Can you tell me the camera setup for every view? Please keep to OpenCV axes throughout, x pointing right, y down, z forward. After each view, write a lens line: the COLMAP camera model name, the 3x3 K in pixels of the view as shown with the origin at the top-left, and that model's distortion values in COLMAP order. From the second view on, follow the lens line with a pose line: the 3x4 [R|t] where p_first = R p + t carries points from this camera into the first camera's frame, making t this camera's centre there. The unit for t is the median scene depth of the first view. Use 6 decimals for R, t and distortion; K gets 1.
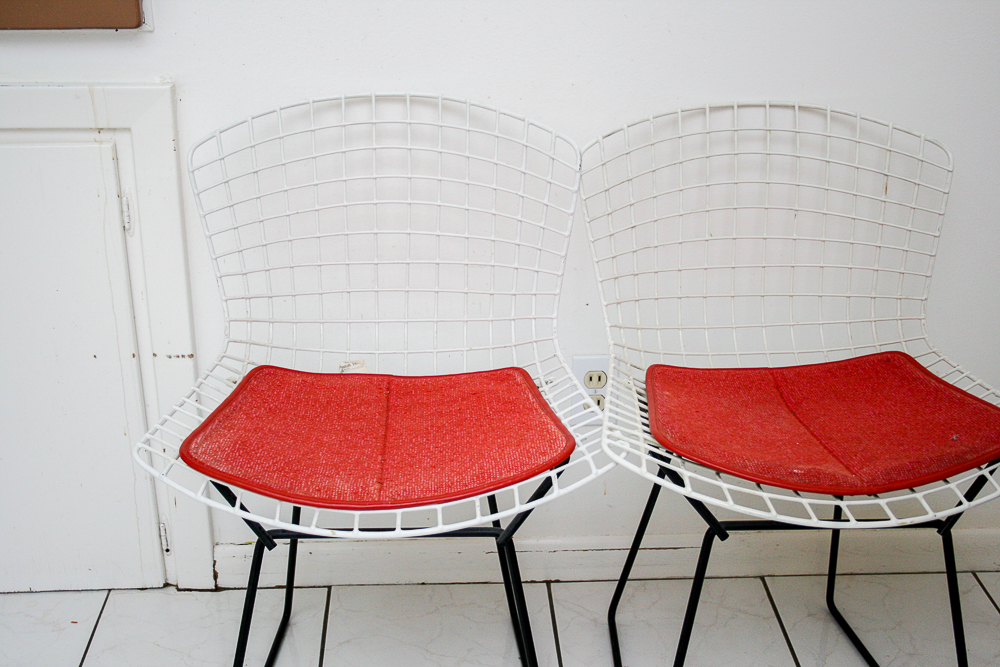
lens RADIAL K [[1289.8, 0, 498.7], [0, 1289.8, 346.5], [0, 0, 1]] dist [-0.068953, 0.137532]
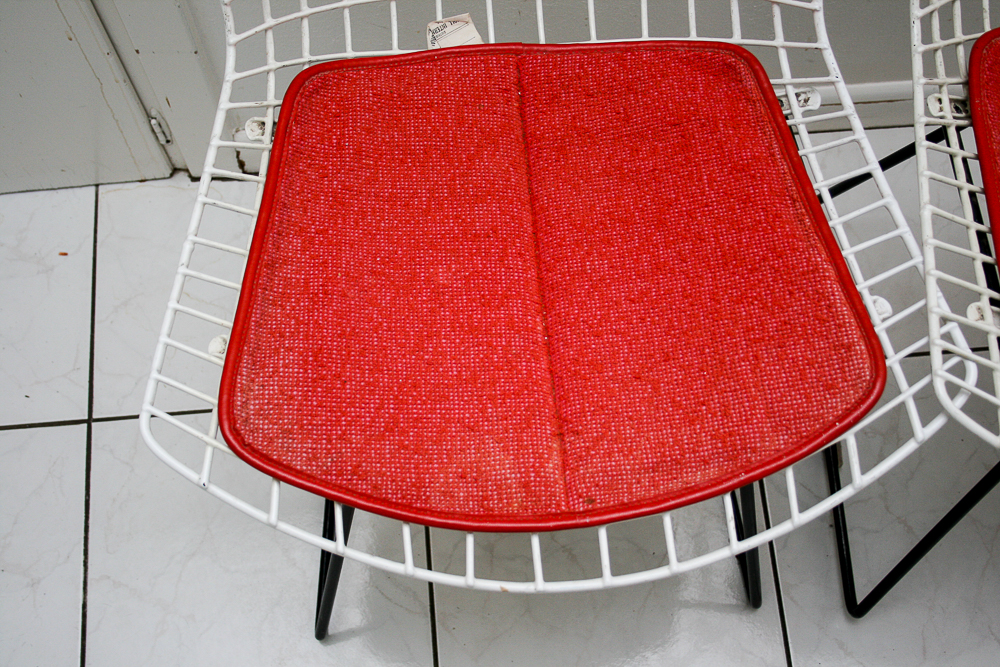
lens RADIAL K [[1289.8, 0, 498.7], [0, 1289.8, 346.5], [0, 0, 1]] dist [-0.068953, 0.137532]
pose [[0.999419, -0.033684, 0.005171, -0.103732], [0.020137, 0.706146, 0.707780, -0.302427], [-0.027492, -0.707265, 0.706414, 0.512740]]
